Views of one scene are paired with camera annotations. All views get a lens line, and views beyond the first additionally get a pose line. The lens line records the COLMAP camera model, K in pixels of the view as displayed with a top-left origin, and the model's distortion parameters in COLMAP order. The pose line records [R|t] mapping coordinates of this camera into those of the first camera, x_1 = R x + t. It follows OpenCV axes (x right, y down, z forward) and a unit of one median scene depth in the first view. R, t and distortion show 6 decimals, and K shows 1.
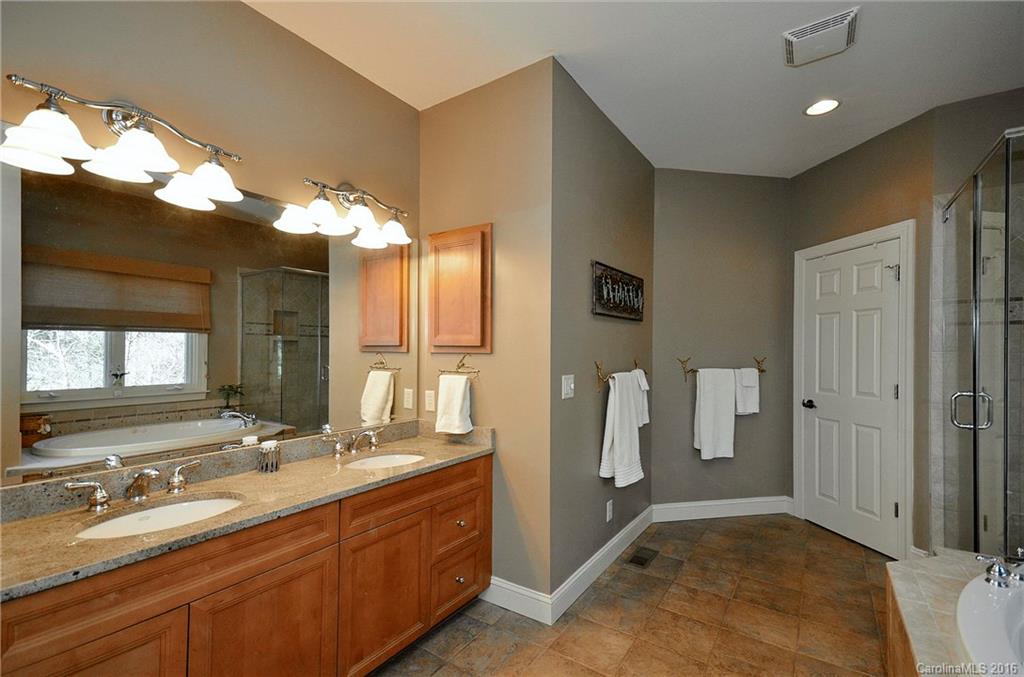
lens RADIAL K [[458.1, 0, 511.7], [0, 458.1, 348.1], [0, 0, 1]] dist [-0.001686, -0.000169]
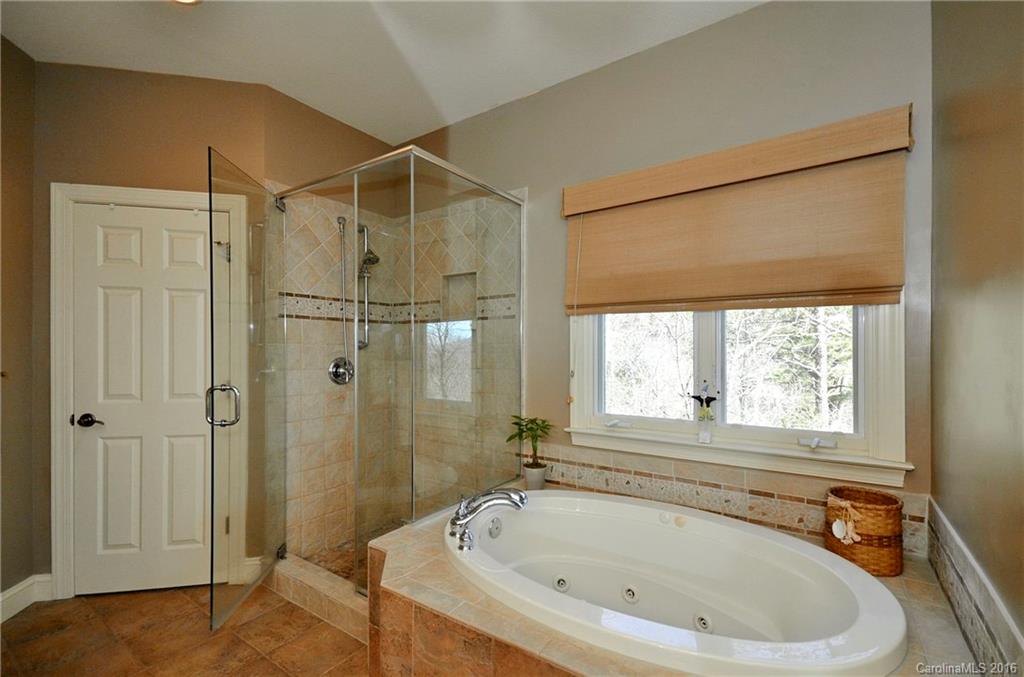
lens RADIAL K [[487.3, 0, 512.0], [0, 487.3, 343.4], [0, 0, 1]] dist [0.003713, 0.000182]
pose [[-0.015355, 0.002161, 0.999880, -0.072829], [-0.019488, 0.999807, -0.002460, 0.000290], [-0.999692, -0.019523, -0.015310, 0.391721]]
